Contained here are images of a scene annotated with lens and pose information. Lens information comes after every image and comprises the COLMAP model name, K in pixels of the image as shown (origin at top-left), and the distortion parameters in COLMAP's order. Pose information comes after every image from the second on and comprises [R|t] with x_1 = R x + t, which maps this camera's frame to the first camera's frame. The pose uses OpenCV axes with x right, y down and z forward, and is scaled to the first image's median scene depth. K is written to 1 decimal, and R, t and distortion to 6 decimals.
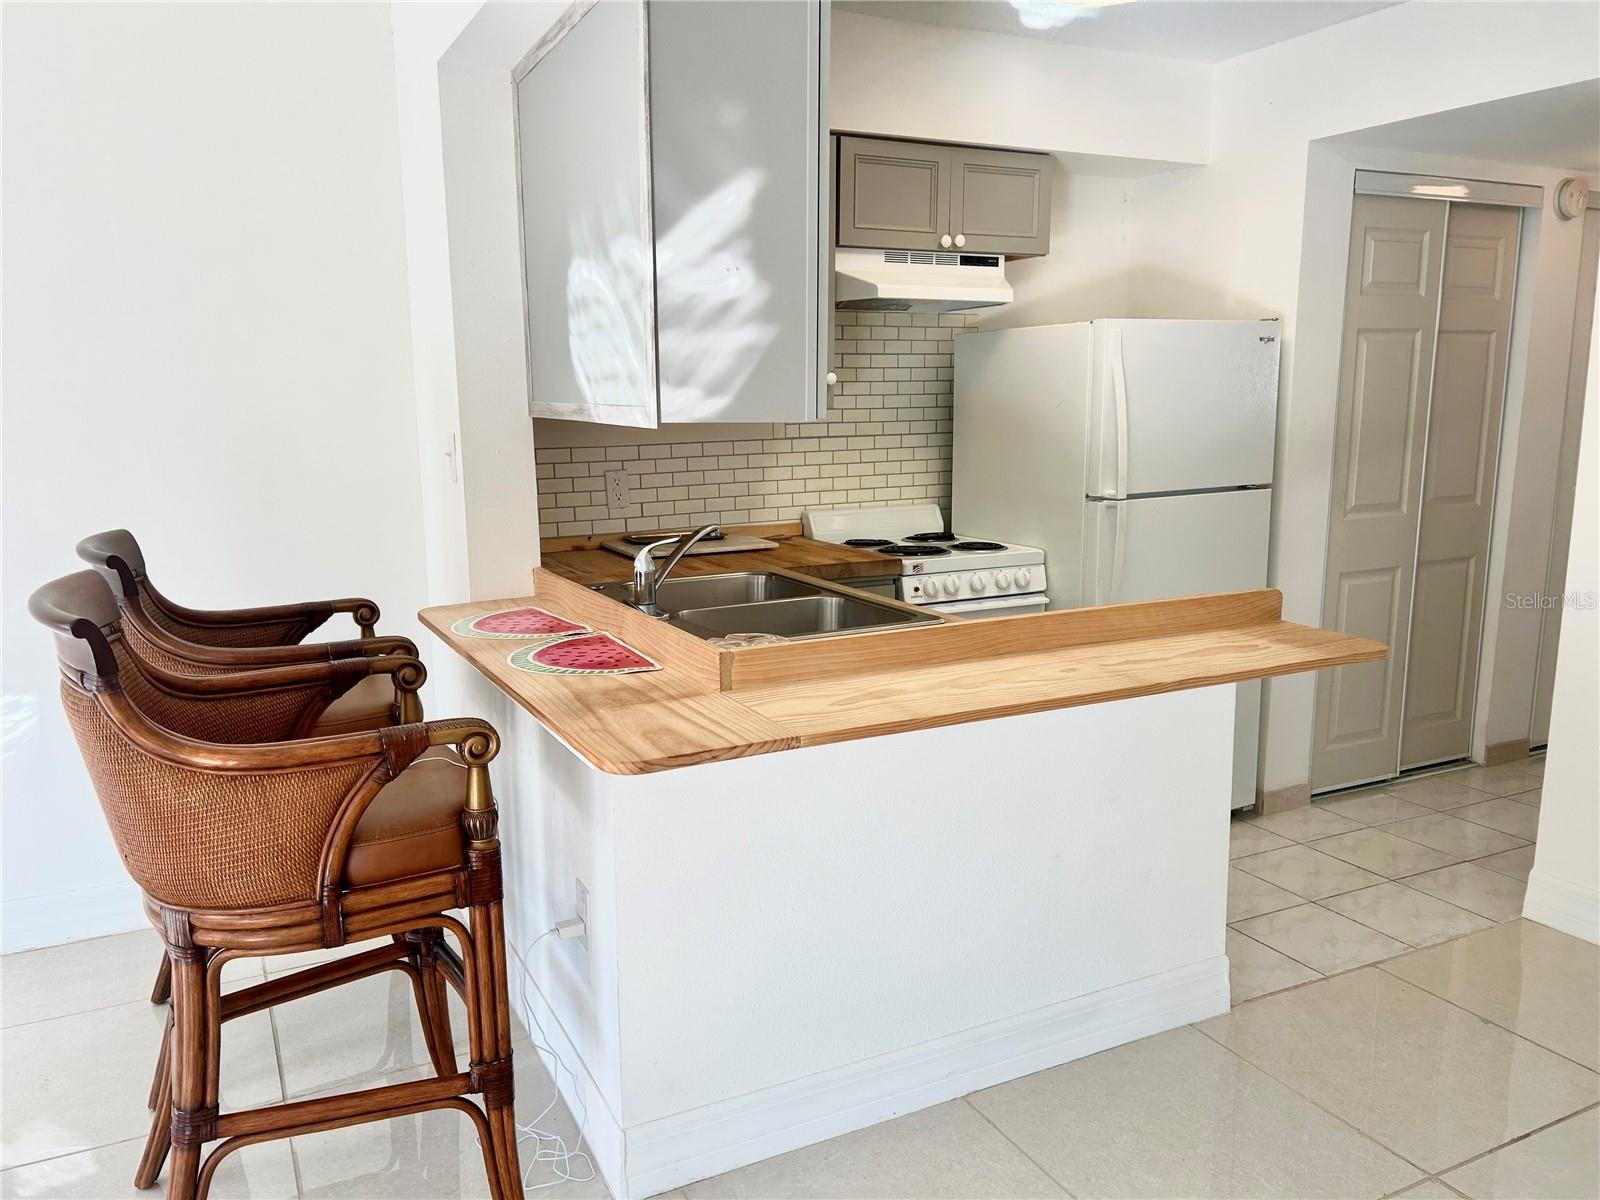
lens RADIAL K [[1202.9, 0, 794.7], [0, 1202.9, 612.8], [0, 0, 1]] dist [0.078626, -0.102329]
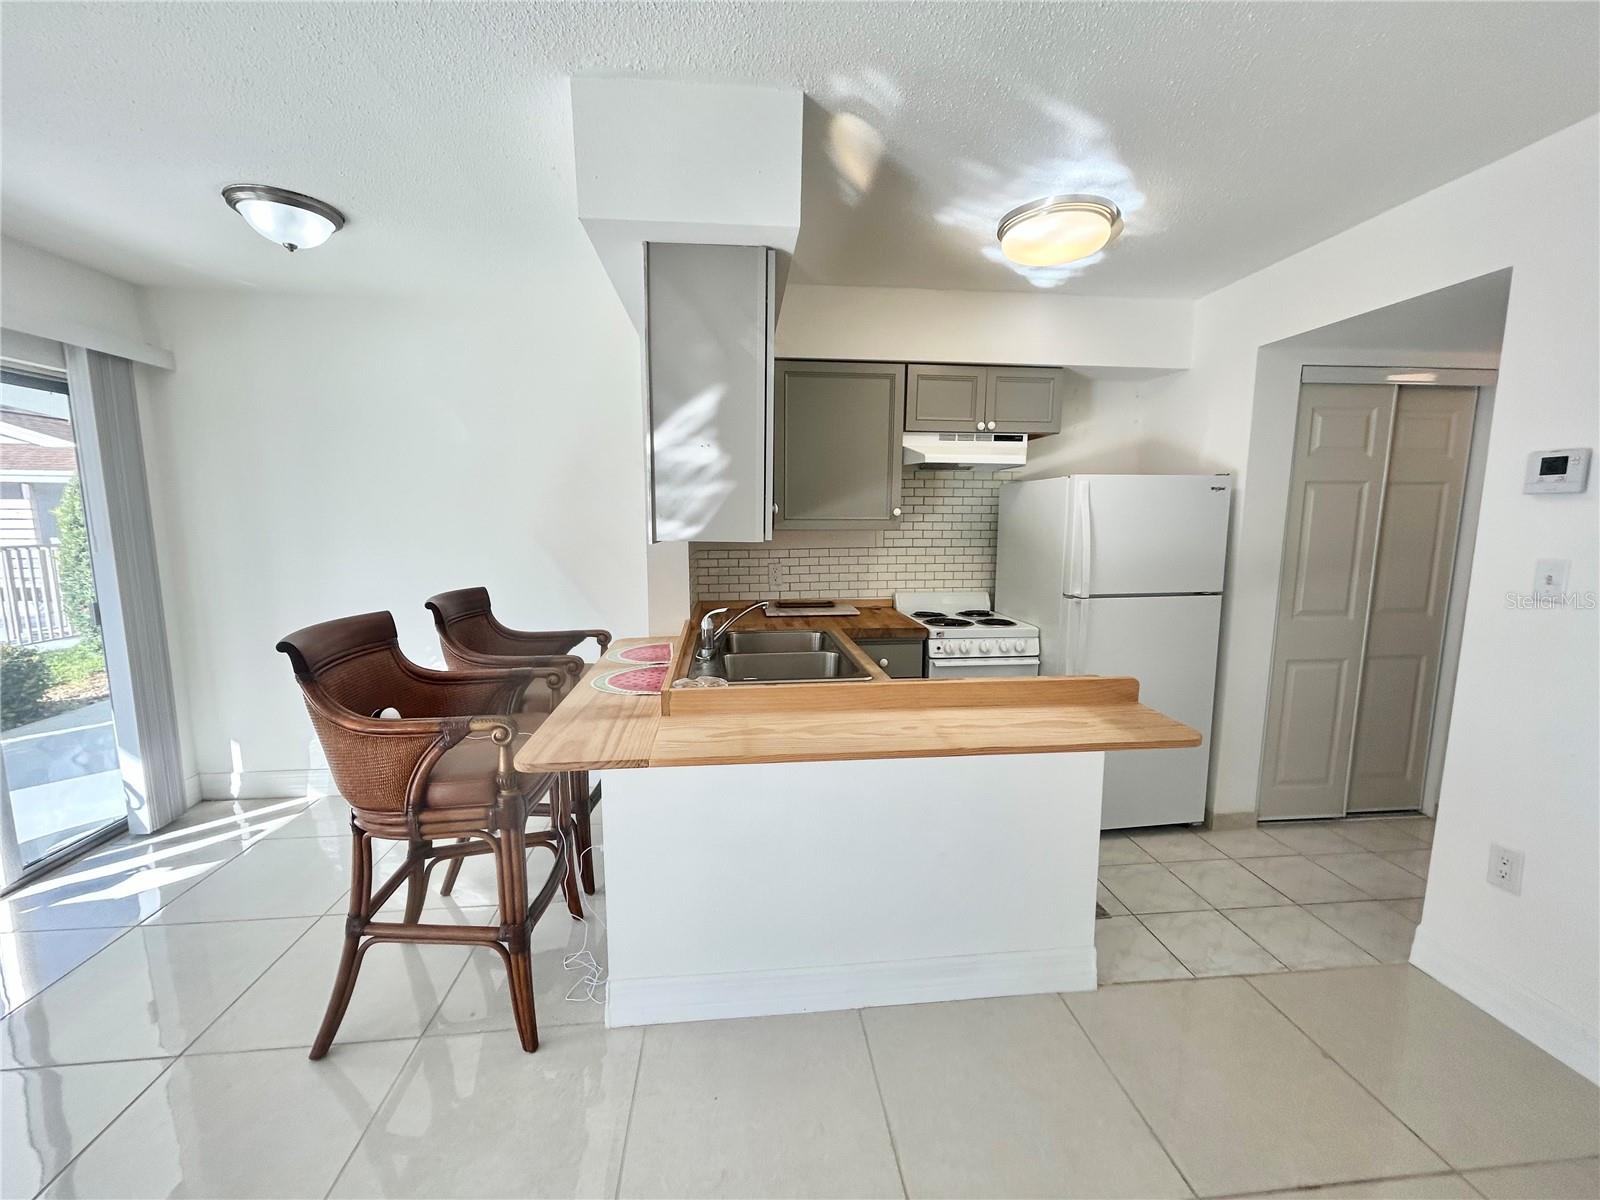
lens RADIAL K [[647.8, 0, 800.0], [0, 647.8, 600.0], [0, 0, 1]] dist [0.000947, 0.000160]
pose [[0.934876, 0.058711, -0.350086, 0.216972], [-0.075536, 0.996543, -0.034587, -0.037983], [0.346845, 0.058778, 0.936079, 0.154873]]
